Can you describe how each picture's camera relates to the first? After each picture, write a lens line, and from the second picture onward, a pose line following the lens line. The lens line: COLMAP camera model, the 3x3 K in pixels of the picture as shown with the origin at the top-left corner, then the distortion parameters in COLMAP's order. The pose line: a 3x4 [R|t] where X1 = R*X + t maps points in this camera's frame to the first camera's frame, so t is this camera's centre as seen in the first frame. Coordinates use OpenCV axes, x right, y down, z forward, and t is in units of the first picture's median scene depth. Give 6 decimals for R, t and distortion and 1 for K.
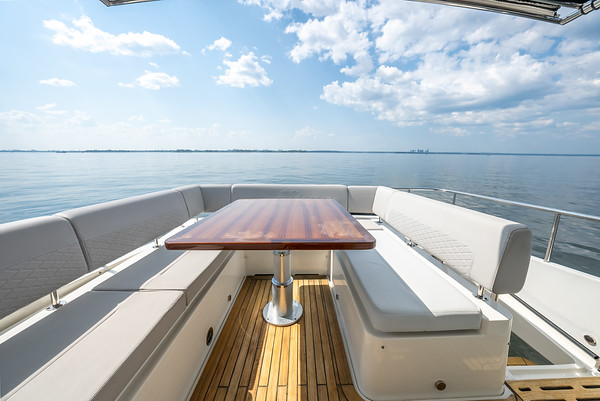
lens RADIAL K [[207.3, 0, 300.0], [0, 207.3, 200.5], [0, 0, 1]] dist [-0.006070, 0.000072]
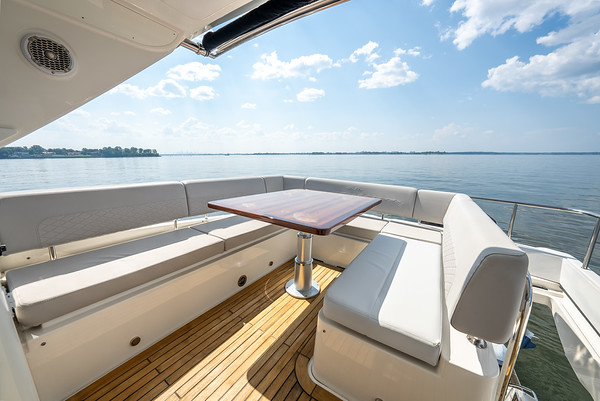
lens RADIAL K [[207.3, 0, 300.0], [0, 207.3, 200.5], [0, 0, 1]] dist [-0.006070, 0.000072]
pose [[0.832801, 0.119284, -0.540568, 0.458760], [-0.124896, 0.991817, 0.026444, 0.040703], [0.539299, 0.045492, 0.840885, 0.028508]]
